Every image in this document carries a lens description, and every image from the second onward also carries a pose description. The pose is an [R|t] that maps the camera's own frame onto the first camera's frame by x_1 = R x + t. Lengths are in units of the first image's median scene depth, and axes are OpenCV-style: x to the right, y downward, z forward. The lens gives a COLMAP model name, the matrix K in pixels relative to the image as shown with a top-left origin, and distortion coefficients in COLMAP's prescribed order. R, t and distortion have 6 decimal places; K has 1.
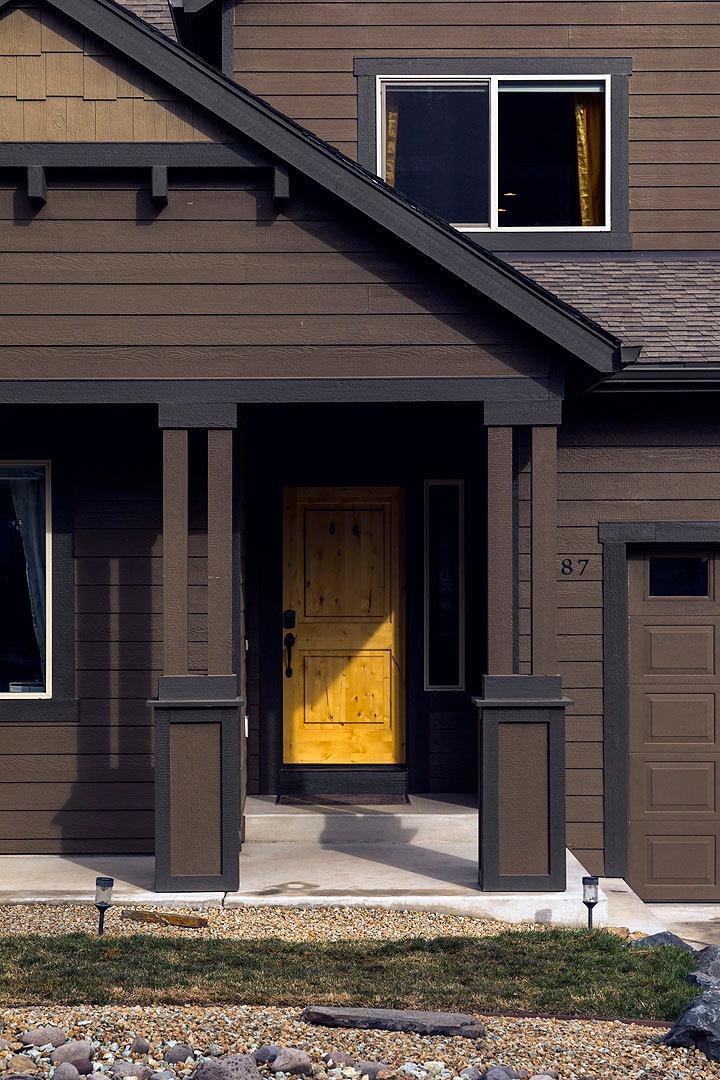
lens RADIAL K [[2351.5, 0, 359.5], [0, 2351.5, 582.7], [0, 0, 1]] dist [0.078300, 0.185011]
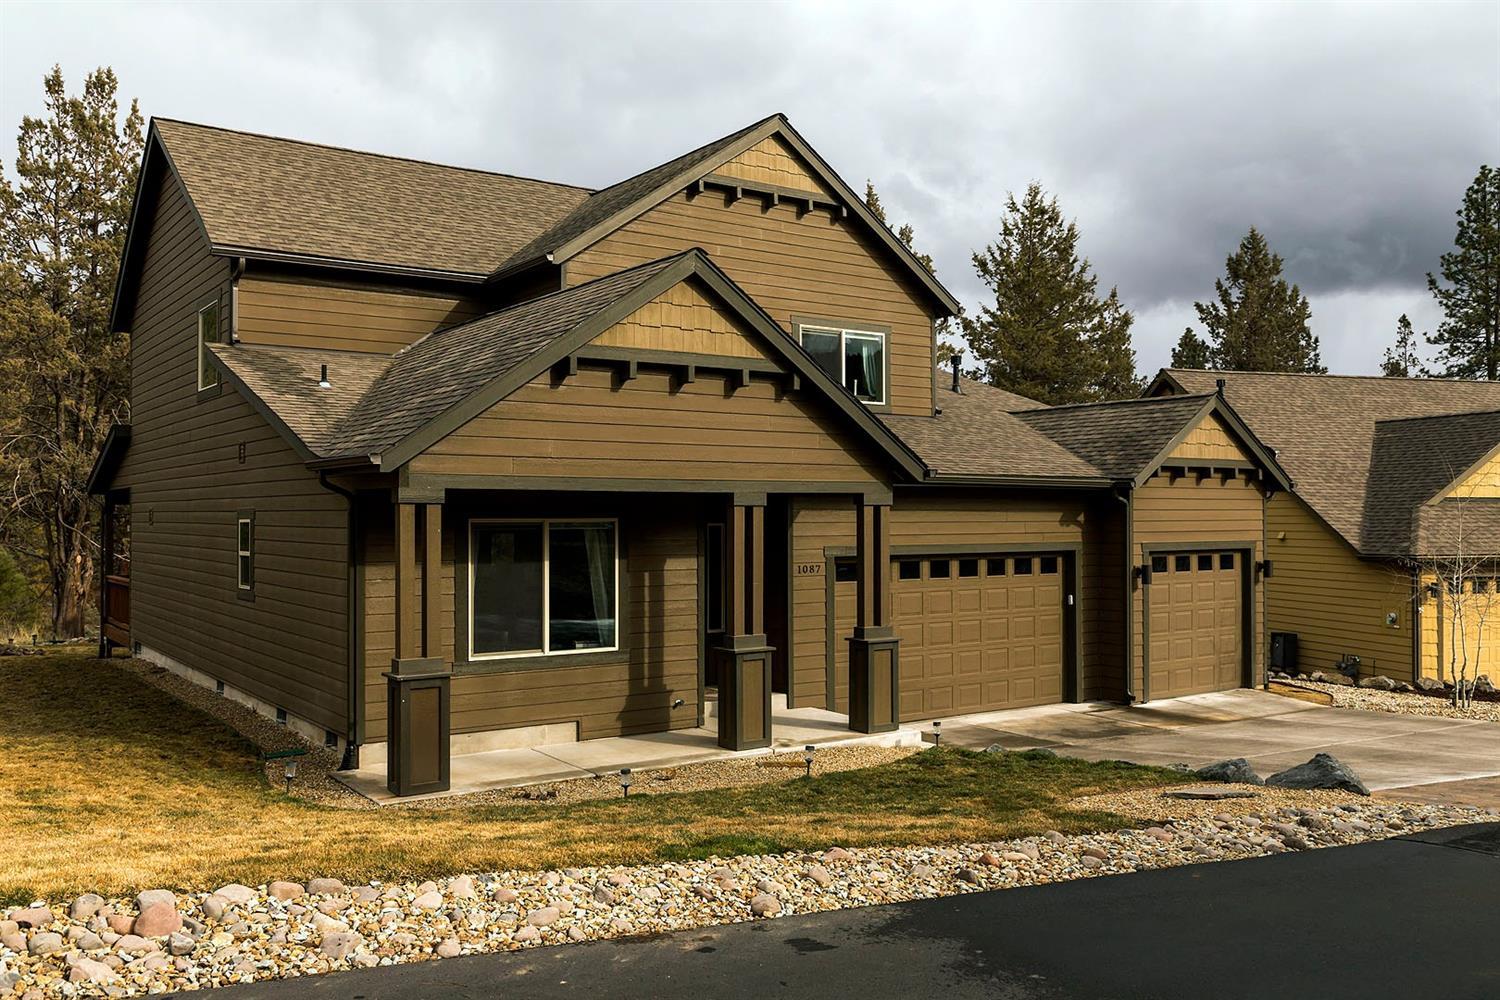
lens RADIAL K [[1269.4, 0, 778.8], [0, 1269.4, 504.1], [0, 0, 1]] dist [-0.014494, -0.003644]
pose [[0.815379, 0.007456, 0.578879, -0.604666], [0.007418, 0.999700, -0.023325, -0.039881], [-0.578880, 0.023313, 0.815080, 0.136362]]
